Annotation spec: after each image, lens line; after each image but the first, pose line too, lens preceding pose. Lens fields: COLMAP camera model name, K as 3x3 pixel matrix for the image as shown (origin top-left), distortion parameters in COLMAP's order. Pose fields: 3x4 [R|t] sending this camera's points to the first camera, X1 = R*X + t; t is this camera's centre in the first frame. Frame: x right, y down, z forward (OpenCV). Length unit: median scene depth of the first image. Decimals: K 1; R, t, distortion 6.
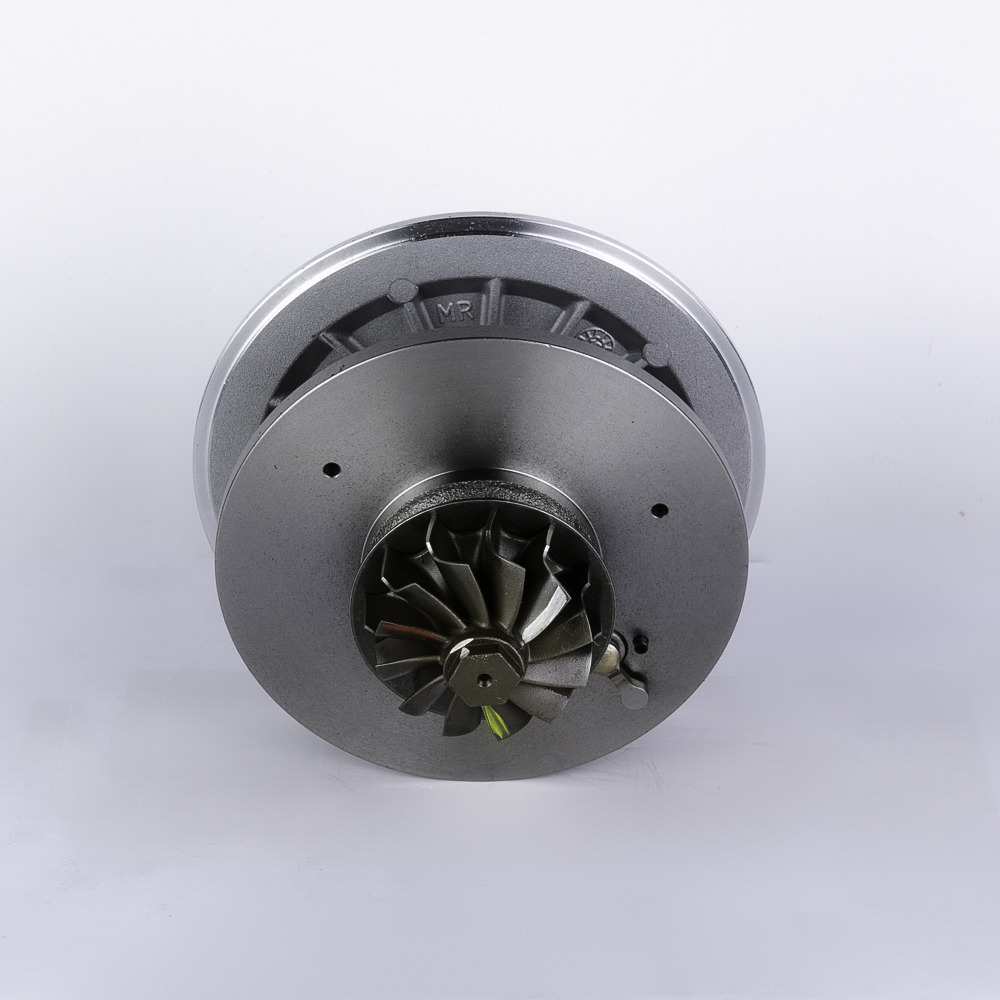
lens RADIAL K [[3421.2, 0, 499.2], [0, 3421.2, 500.5], [0, 0, 1]] dist [0.218618, 0.000000]
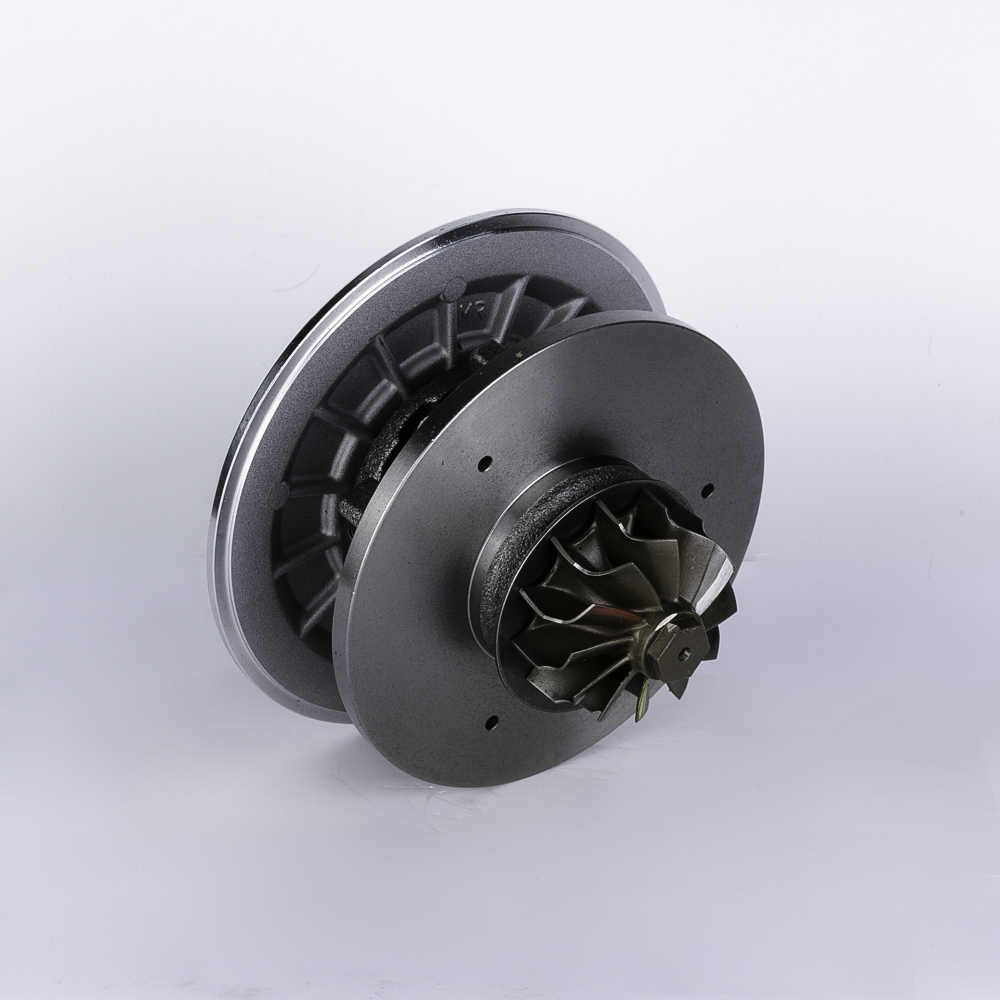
lens RADIAL K [[3421.2, 0, 500.3], [0, 3421.2, 500.0], [0, 0, 1]] dist [0.218618, 0.000000]
pose [[0.768747, -0.054149, 0.637257, -0.654296], [0.095154, 0.995003, -0.030240, 0.030762], [-0.632435, 0.083885, 0.770058, 0.234113]]
